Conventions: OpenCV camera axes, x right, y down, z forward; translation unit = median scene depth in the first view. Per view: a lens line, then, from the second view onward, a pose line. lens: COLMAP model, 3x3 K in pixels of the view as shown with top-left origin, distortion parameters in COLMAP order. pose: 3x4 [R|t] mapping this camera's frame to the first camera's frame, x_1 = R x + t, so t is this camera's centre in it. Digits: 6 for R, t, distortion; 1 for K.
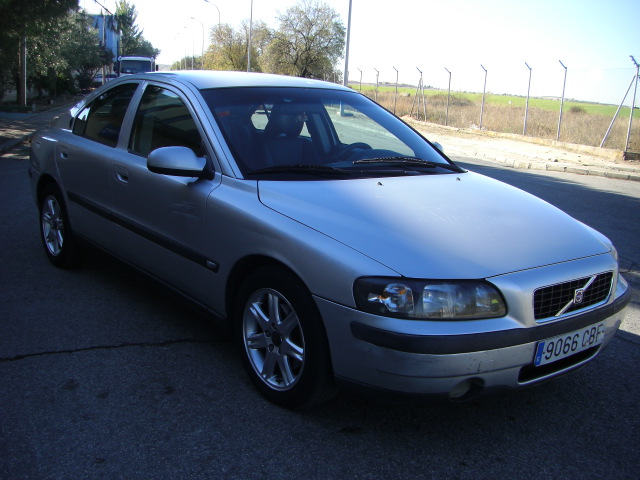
lens RADIAL K [[718.4, 0, 319.7], [0, 718.4, 241.5], [0, 0, 1]] dist [-0.149132, 0.000000]
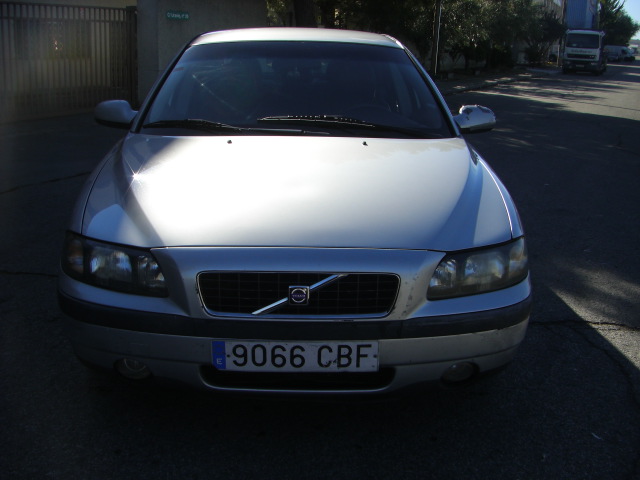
lens RADIAL K [[718.4, 0, 321.5], [0, 718.4, 241.5], [0, 0, 1]] dist [-0.149132, 0.000000]
pose [[0.805130, 0.128703, -0.578966, 0.821488], [-0.108328, 0.991662, 0.069799, -0.035938], [0.583122, 0.006521, 0.812358, 0.389821]]
